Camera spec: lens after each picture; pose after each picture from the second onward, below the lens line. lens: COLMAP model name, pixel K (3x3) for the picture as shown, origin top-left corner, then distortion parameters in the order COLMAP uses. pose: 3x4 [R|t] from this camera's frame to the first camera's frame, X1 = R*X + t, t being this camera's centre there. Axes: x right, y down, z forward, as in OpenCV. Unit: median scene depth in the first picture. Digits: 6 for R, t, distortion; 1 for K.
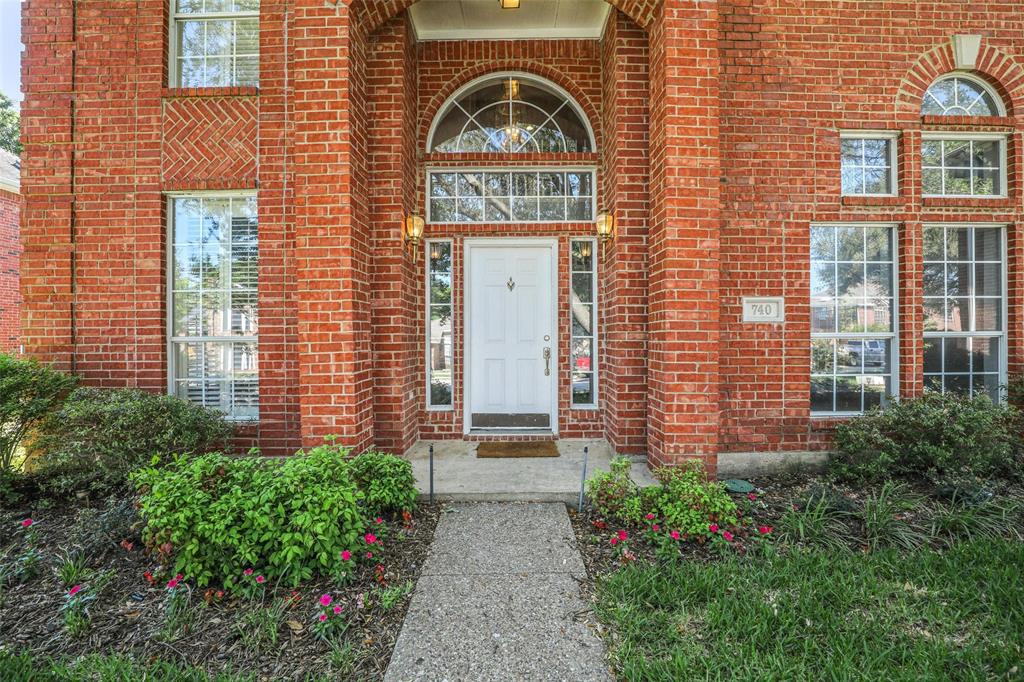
lens RADIAL K [[466.3, 0, 517.2], [0, 466.3, 340.8], [0, 0, 1]] dist [-0.025080, 0.001314]
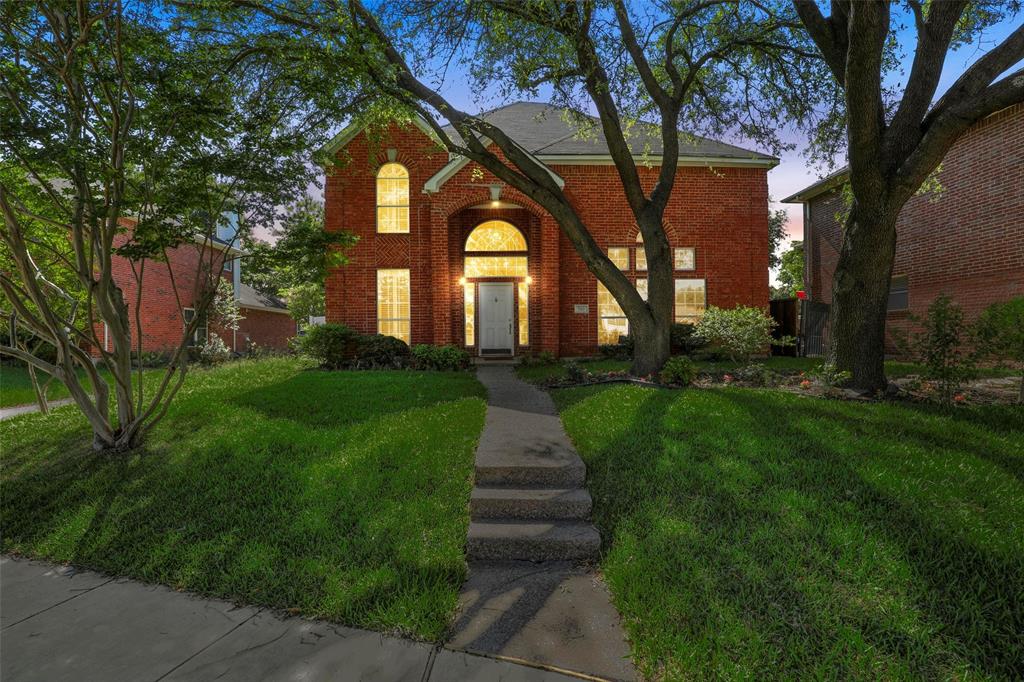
lens RADIAL K [[466.3, 0, 517.2], [0, 466.3, 340.8], [0, 0, 1]] dist [-0.025080, 0.001314]
pose [[0.999031, -0.006419, 0.043547, -0.012337], [0.006422, 0.999979, 0.000070, 0.135786], [-0.043547, 0.000210, 0.999051, -1.984011]]
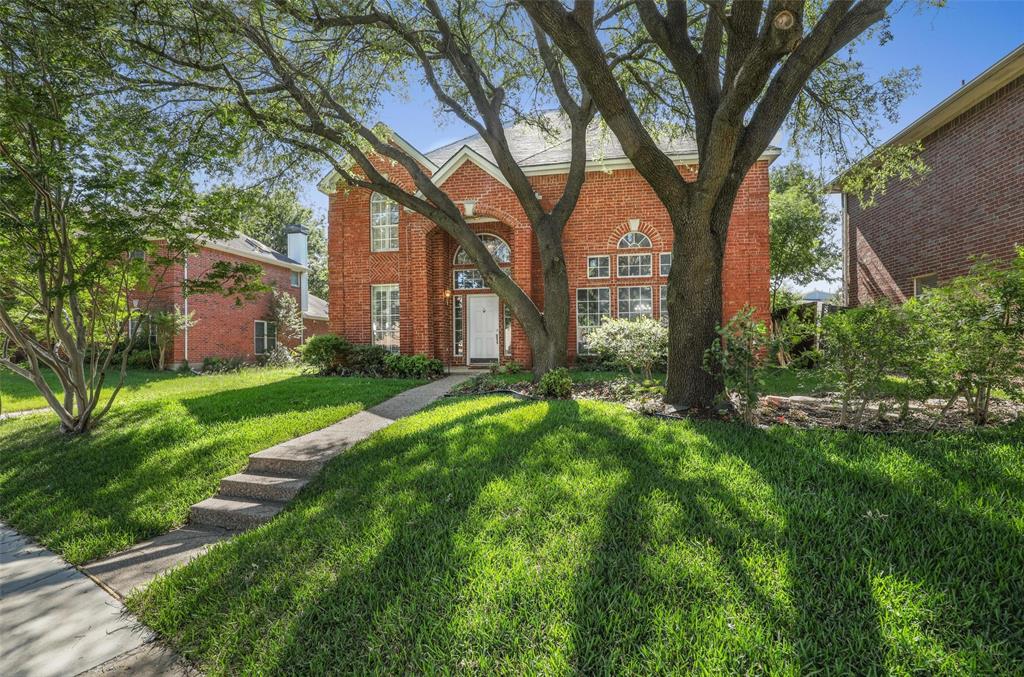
lens RADIAL K [[479.9, 0, 509.3], [0, 479.9, 351.6], [0, 0, 1]] dist [-0.020275, -0.000484]
pose [[0.982382, -0.003854, -0.186844, 0.791140], [0.005206, 0.999964, 0.006744, 0.121831], [0.186811, -0.007598, 0.982366, -2.088205]]
